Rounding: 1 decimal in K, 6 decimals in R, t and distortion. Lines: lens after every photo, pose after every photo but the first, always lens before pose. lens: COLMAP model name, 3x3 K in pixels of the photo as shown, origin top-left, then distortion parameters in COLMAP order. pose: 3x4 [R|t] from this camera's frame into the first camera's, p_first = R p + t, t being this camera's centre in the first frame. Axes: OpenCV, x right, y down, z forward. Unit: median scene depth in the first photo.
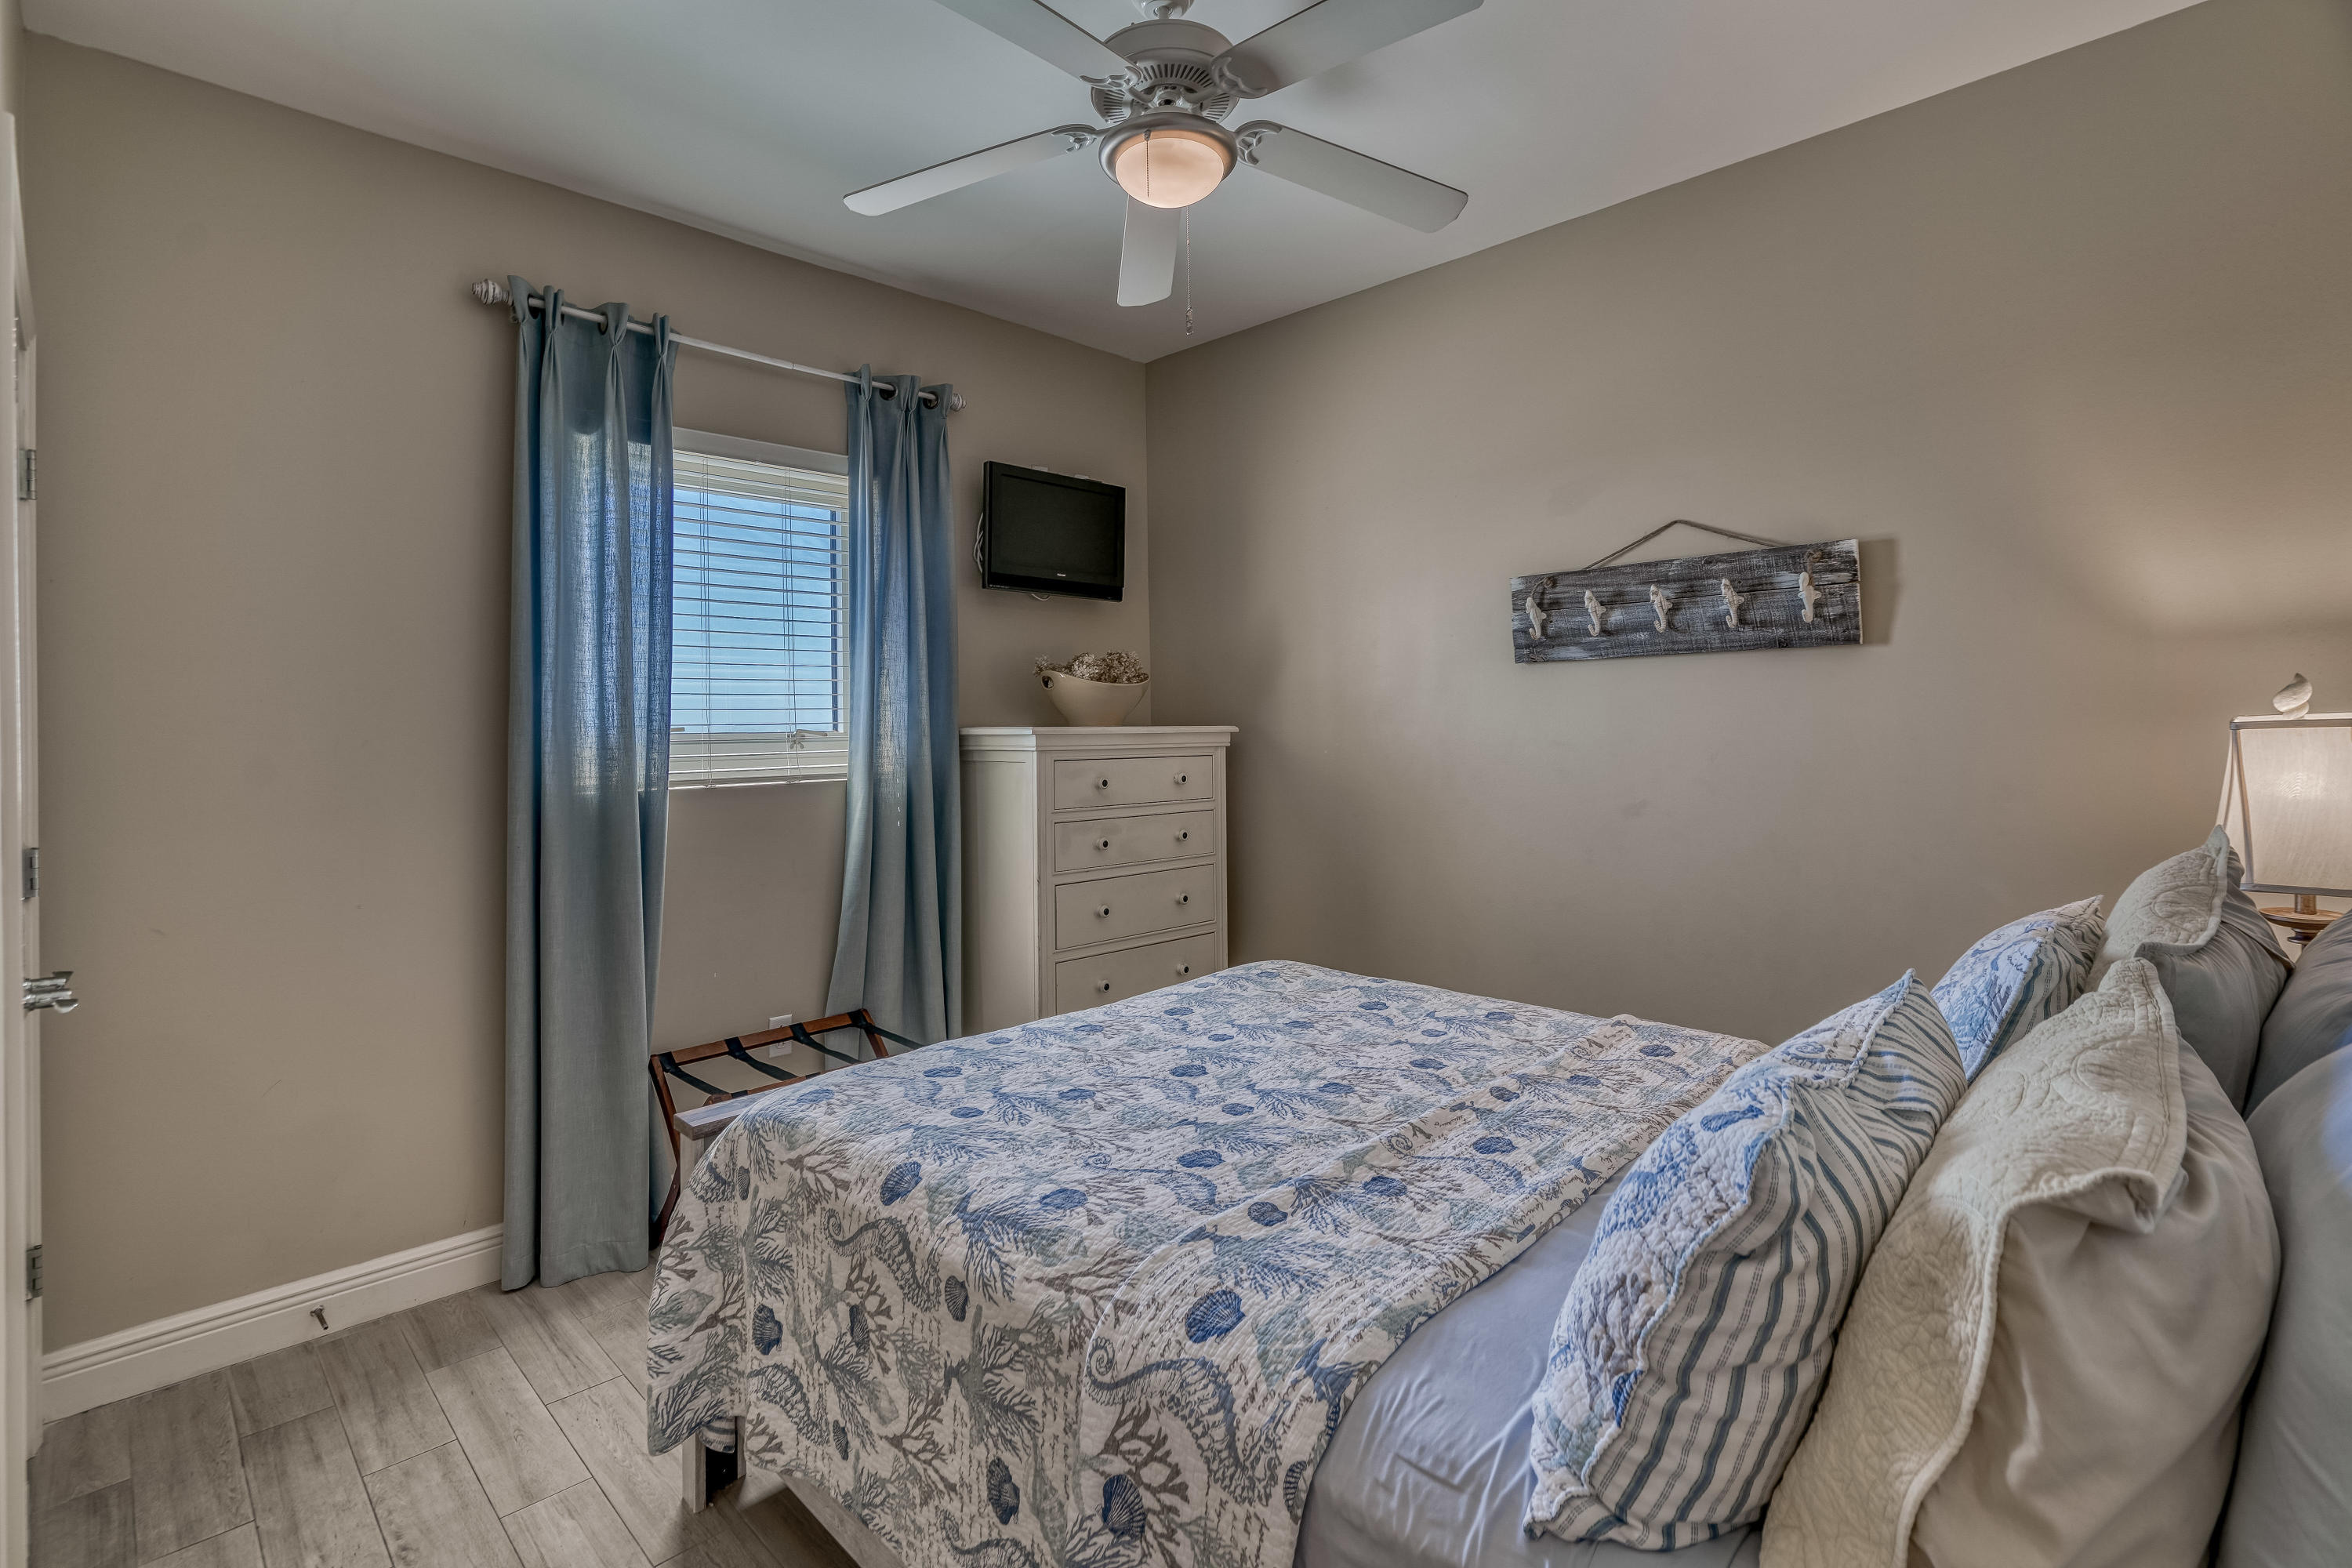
lens RADIAL K [[1083.5, 0, 1168.0], [0, 1083.5, 732.9], [0, 0, 1]] dist [-0.005890, 0.003621]
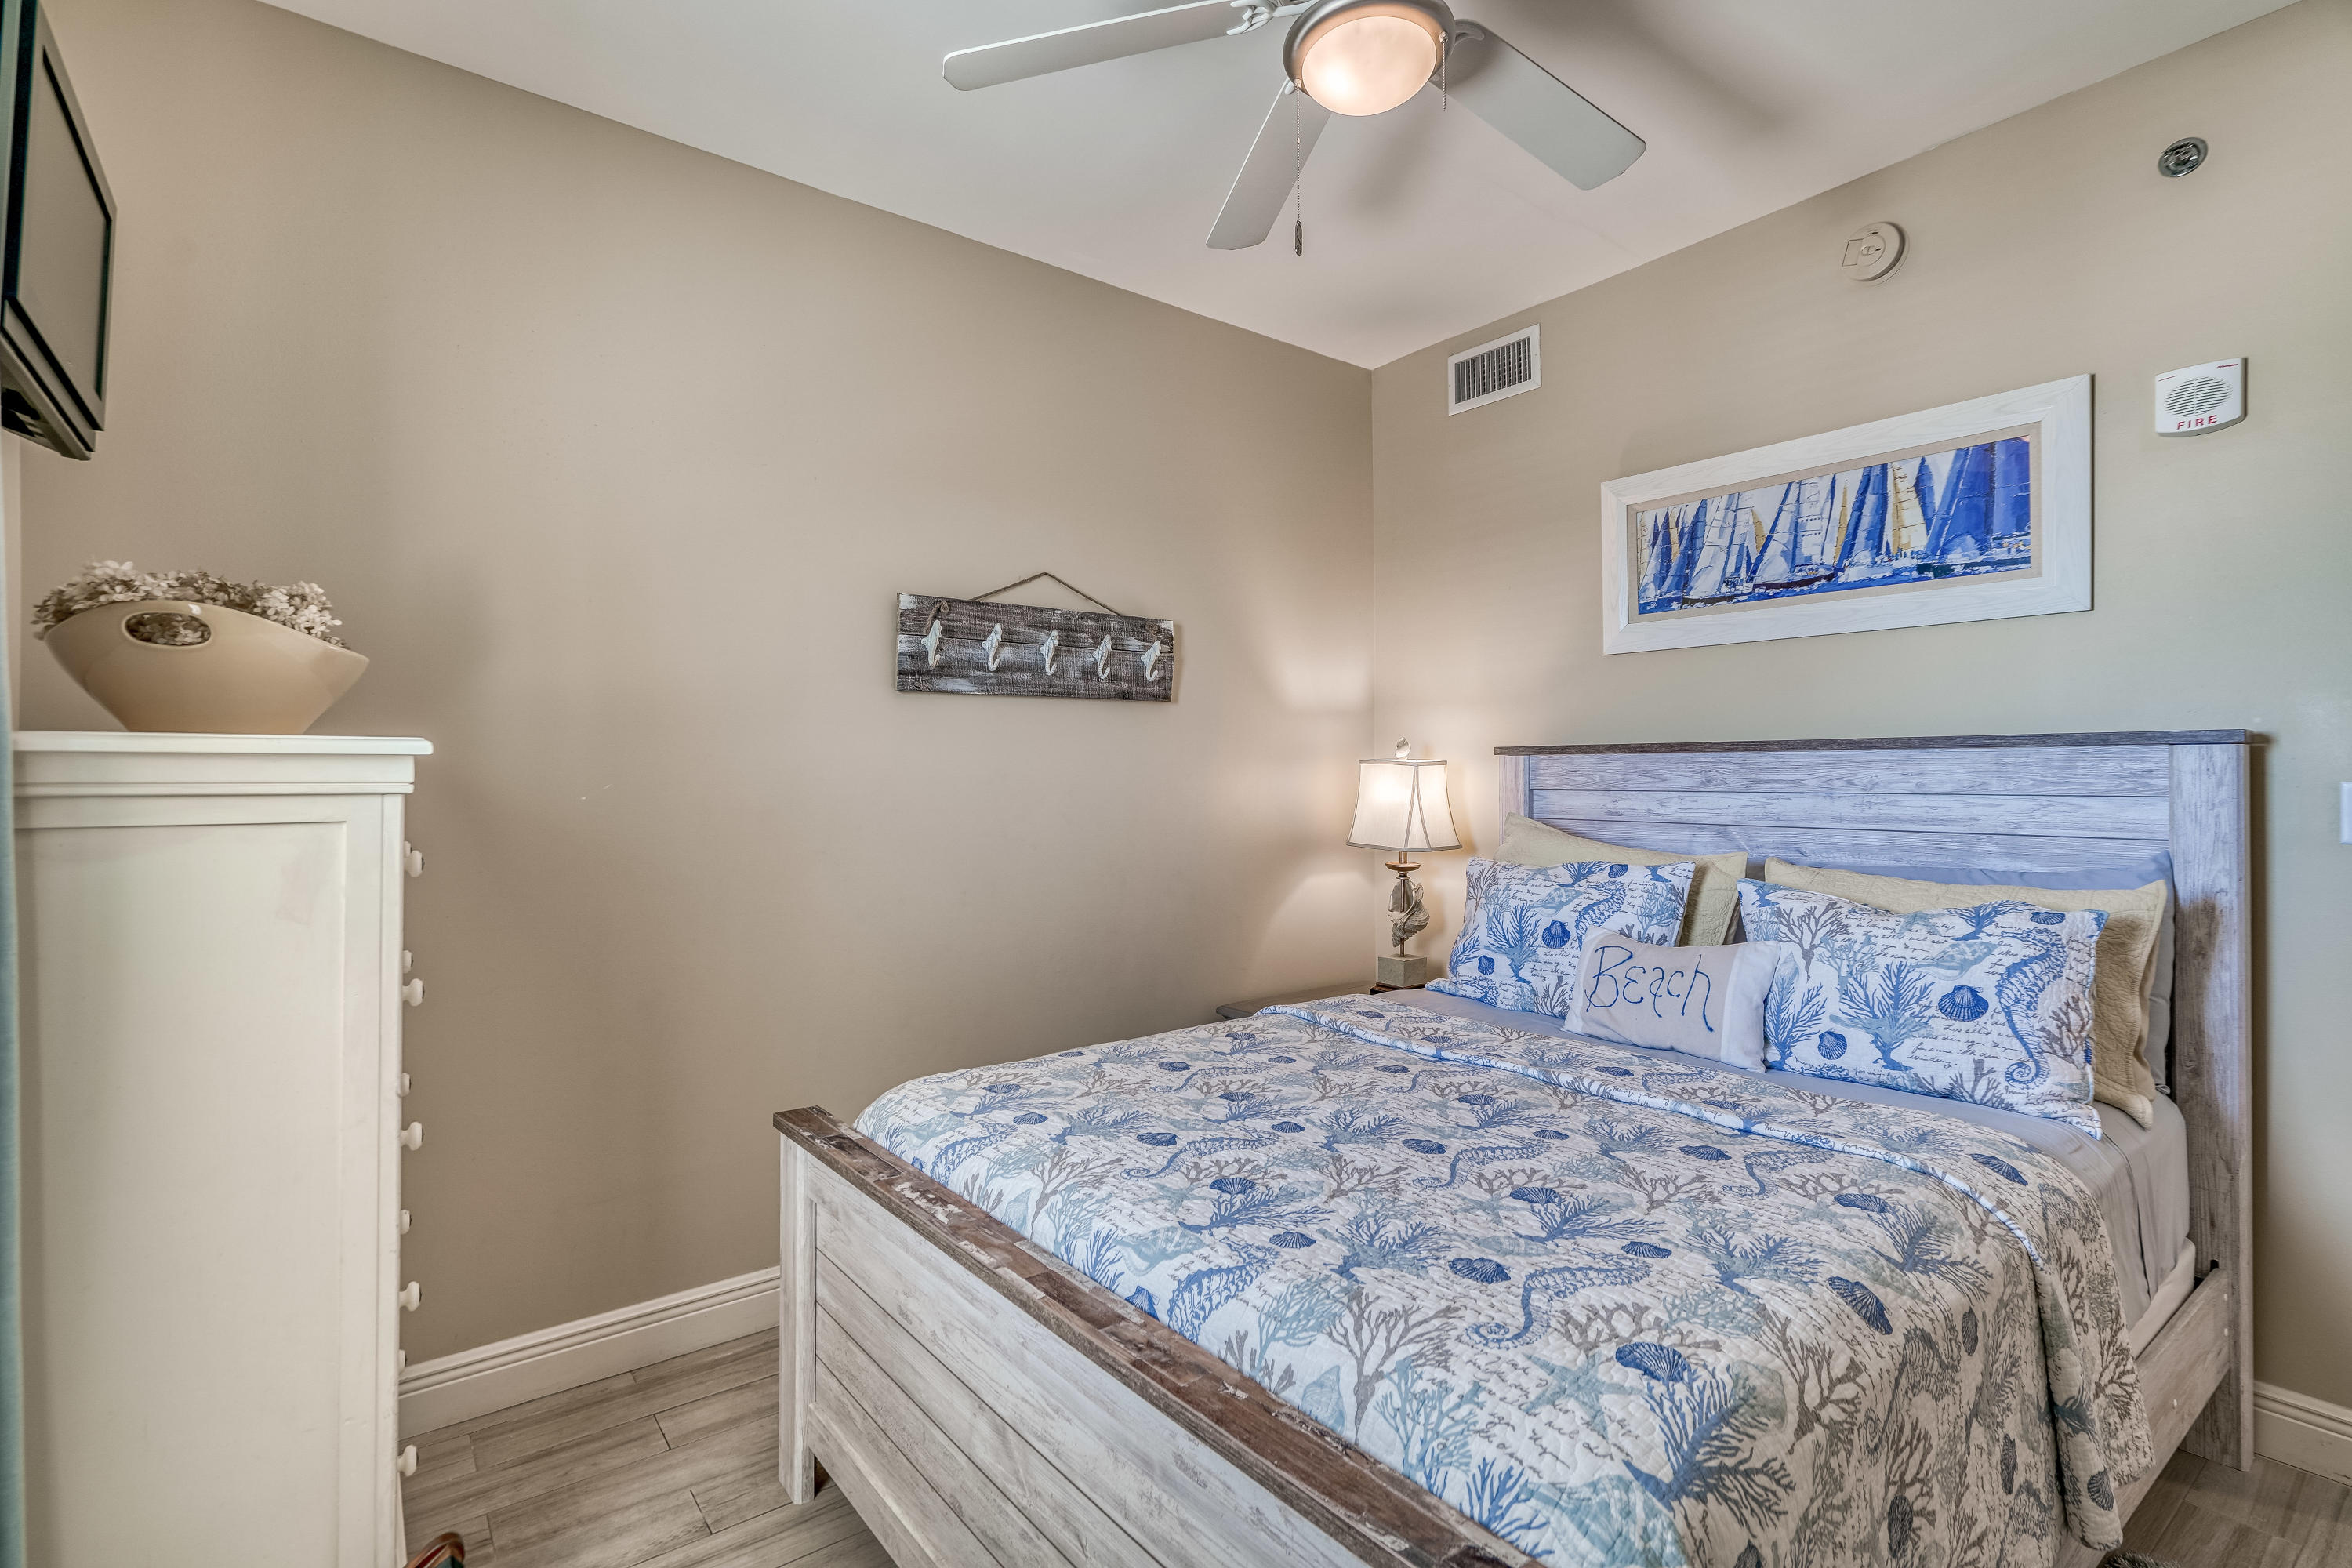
lens RADIAL K [[1083.5, 0, 1171.2], [0, 1083.5, 775.9], [0, 0, 1]] dist [-0.005890, 0.003621]
pose [[0.143775, 0.011717, 0.989541, -0.600284], [0.012069, 0.999835, -0.013593, 0.022734], [-0.989537, 0.013897, 0.143610, 0.756082]]
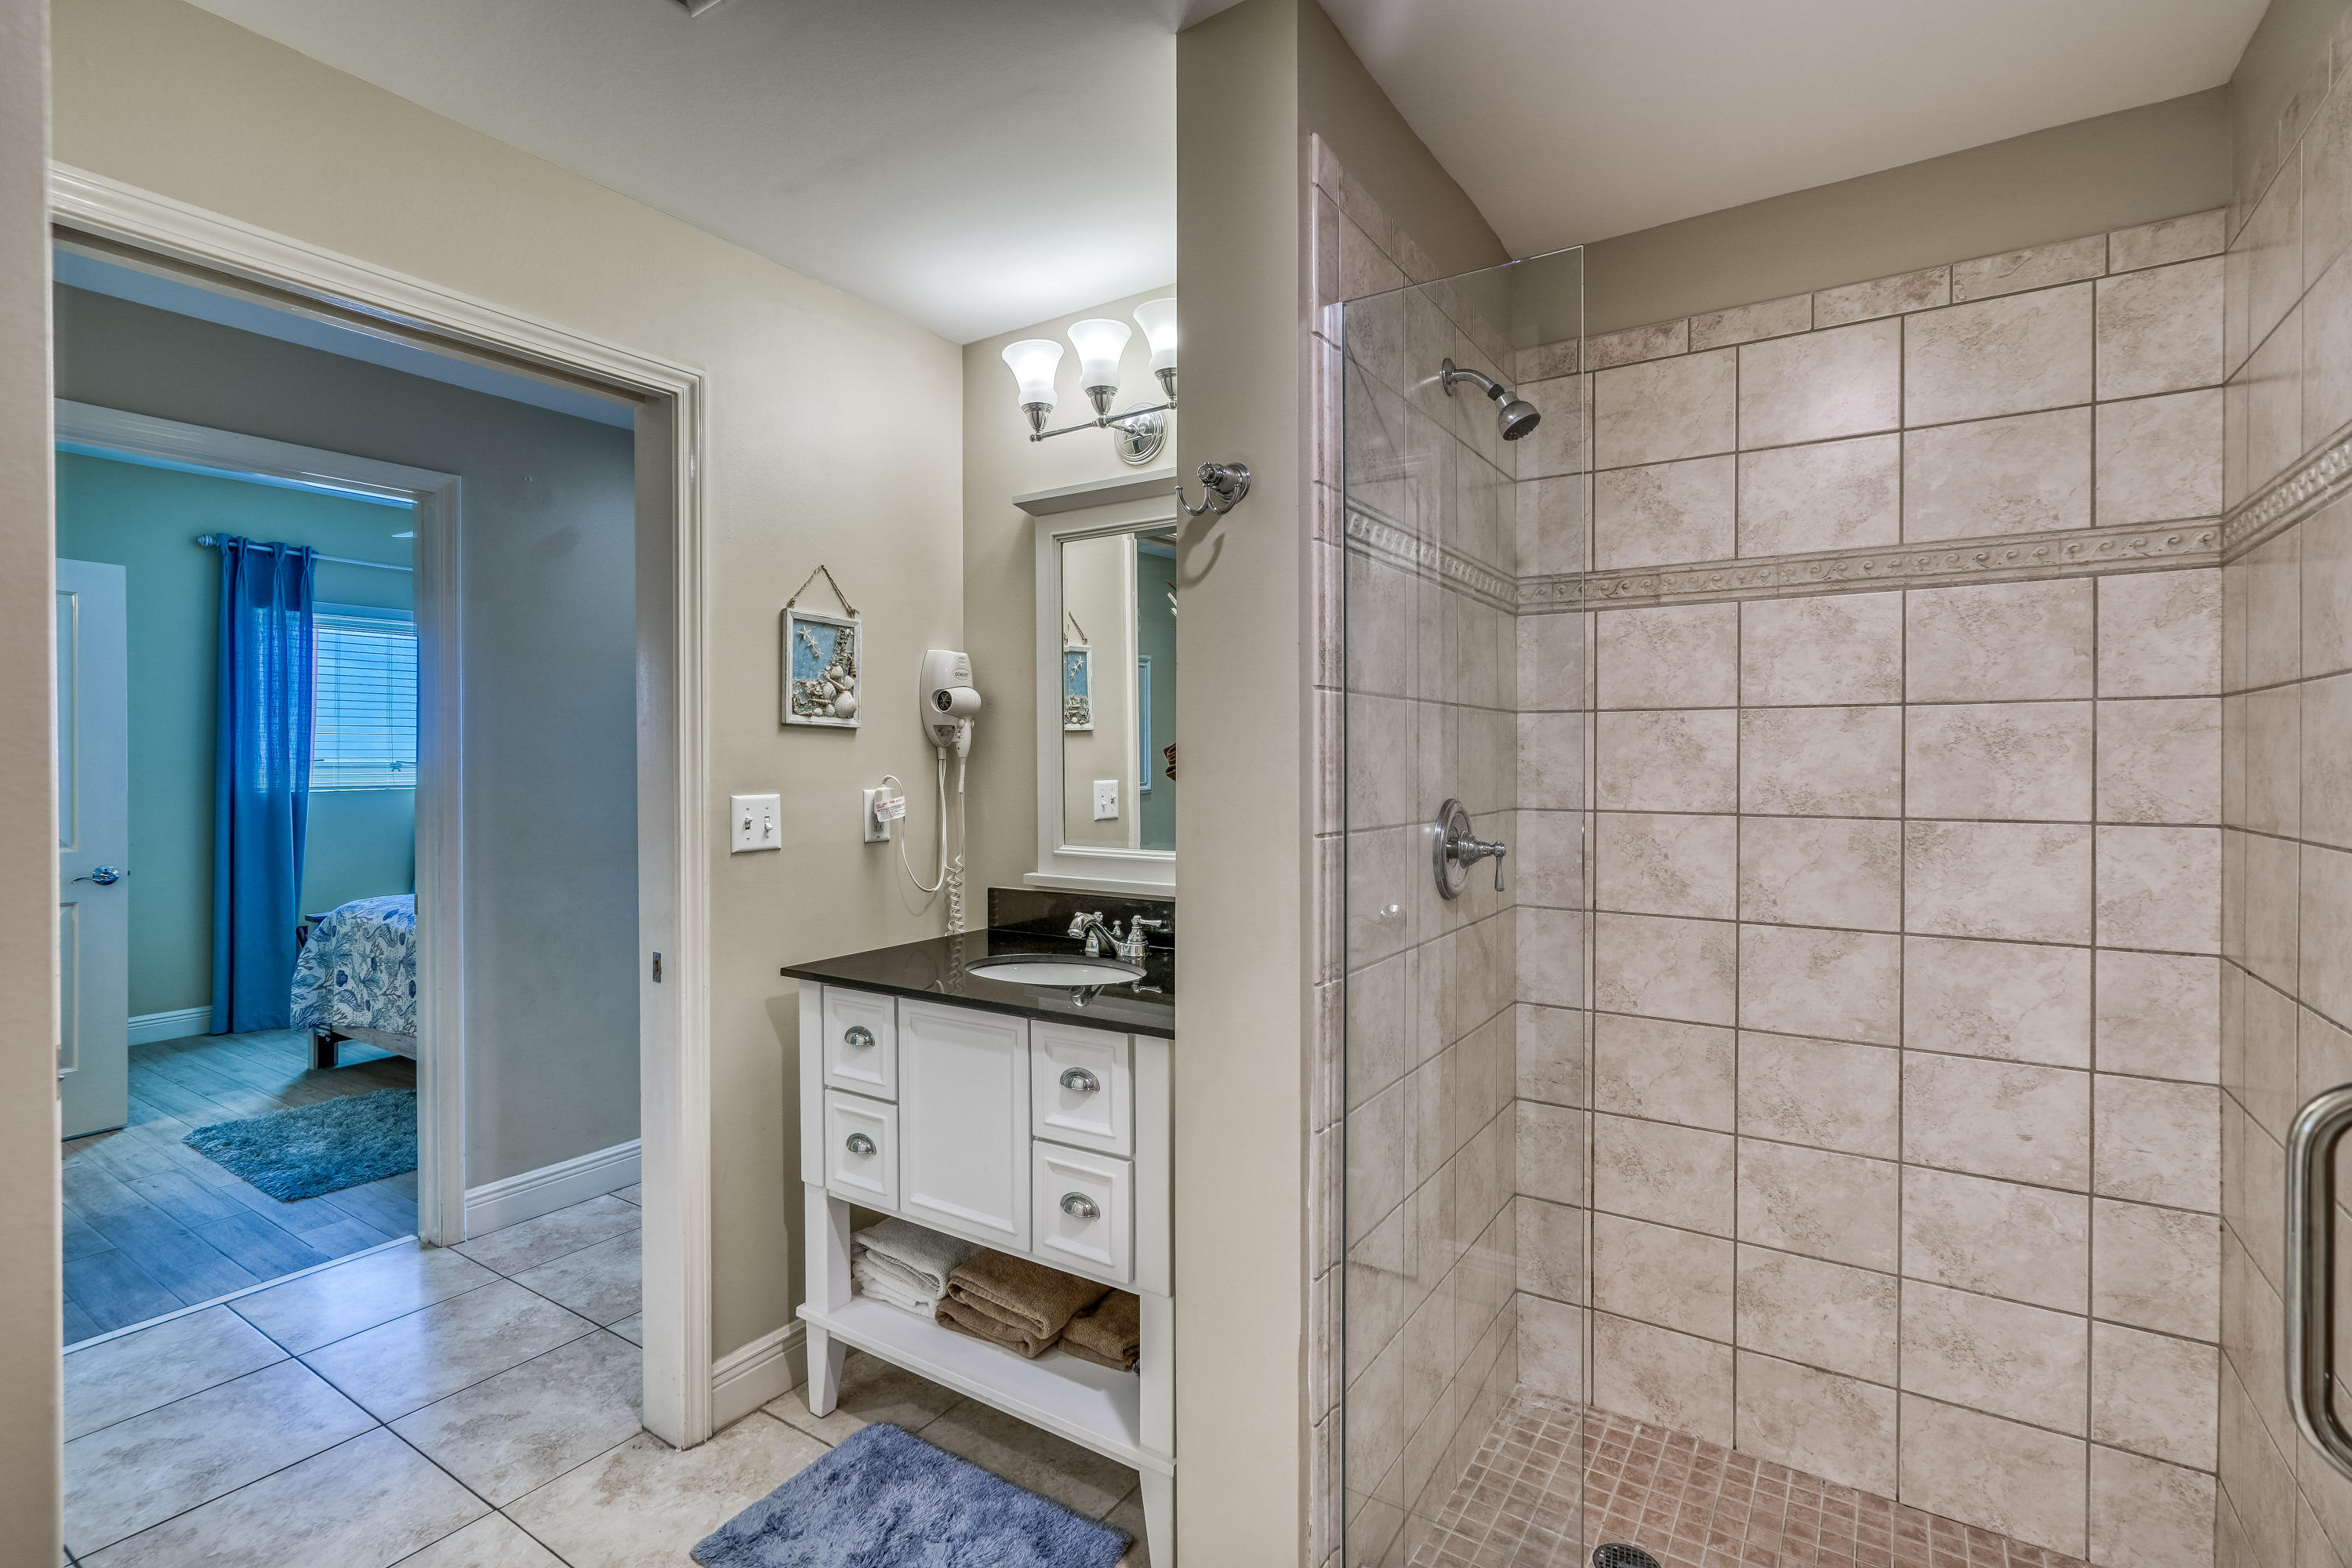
lens RADIAL K [[1083.5, 0, 1173.5], [0, 1083.5, 768.0], [0, 0, 1]] dist [-0.005890, 0.003621]
pose [[0.975504, 0.004033, 0.219946, 0.646287], [-0.003654, 0.999991, -0.002131, 0.009915], [-0.219952, 0.001276, 0.975510, -1.277448]]
